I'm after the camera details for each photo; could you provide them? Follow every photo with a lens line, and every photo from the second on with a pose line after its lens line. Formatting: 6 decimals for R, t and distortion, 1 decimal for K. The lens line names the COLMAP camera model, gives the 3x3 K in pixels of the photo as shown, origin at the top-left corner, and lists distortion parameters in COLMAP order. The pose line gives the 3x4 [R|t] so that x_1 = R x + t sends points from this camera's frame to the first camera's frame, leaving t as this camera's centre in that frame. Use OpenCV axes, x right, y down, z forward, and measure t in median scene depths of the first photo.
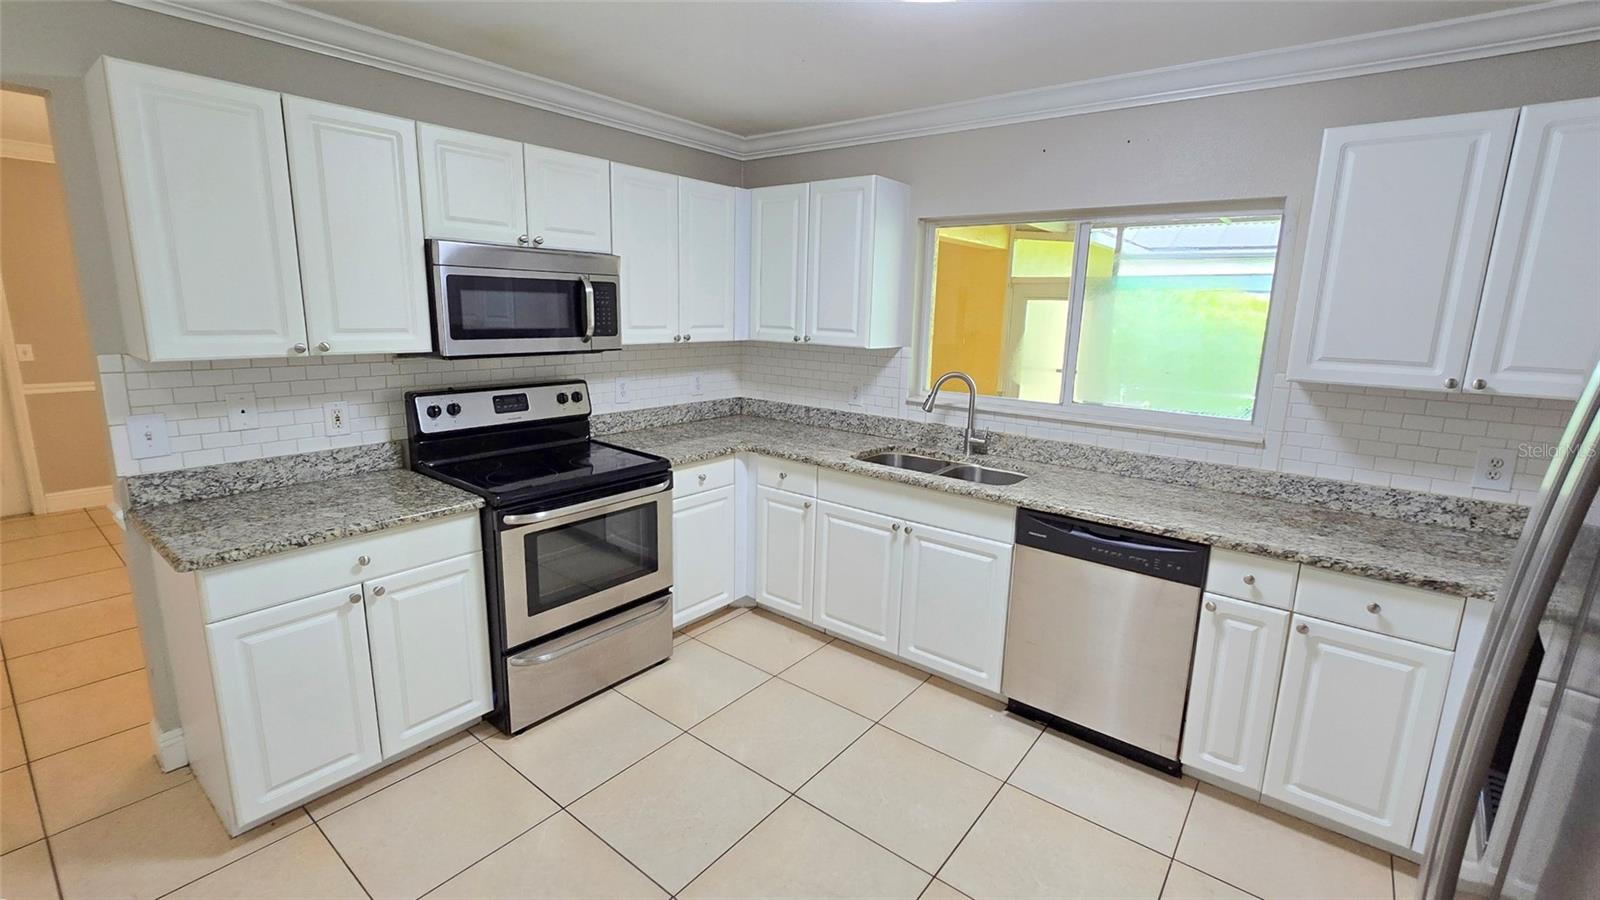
lens RADIAL K [[690.5, 0, 804.5], [0, 690.5, 446.6], [0, 0, 1]] dist [0.008319, -0.001944]
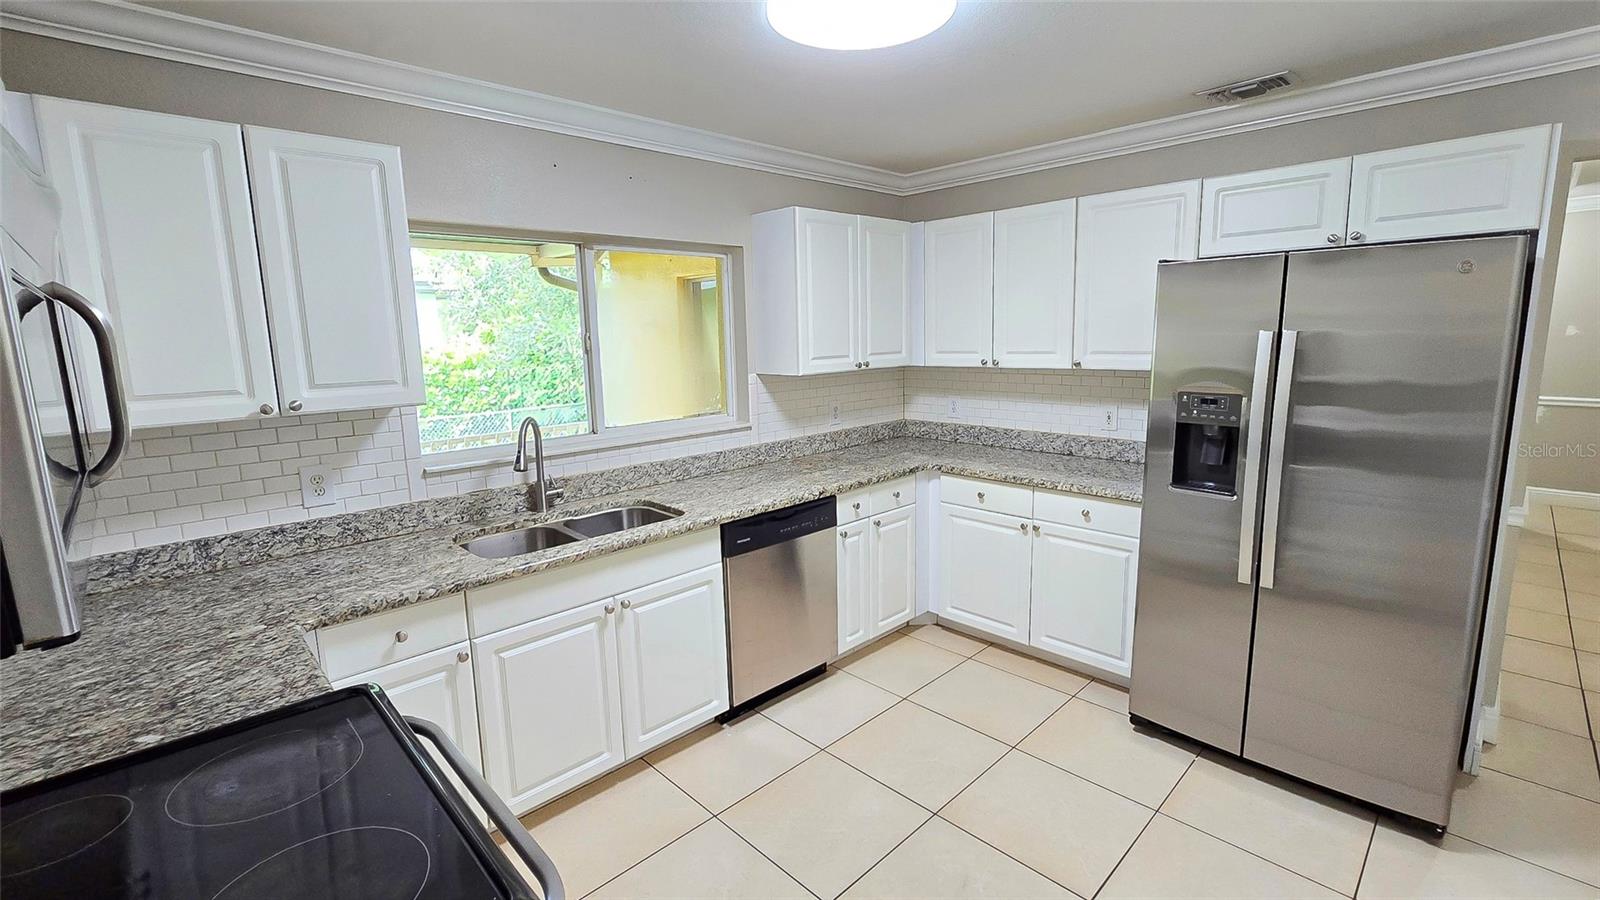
lens RADIAL K [[690.5, 0, 803.5], [0, 690.5, 442.8], [0, 0, 1]] dist [0.008319, -0.001944]
pose [[0.132854, -0.187321, 0.973273, -0.651523], [0.225940, 0.961846, 0.154281, -0.159423], [-0.965039, 0.199404, 0.170109, 0.676172]]
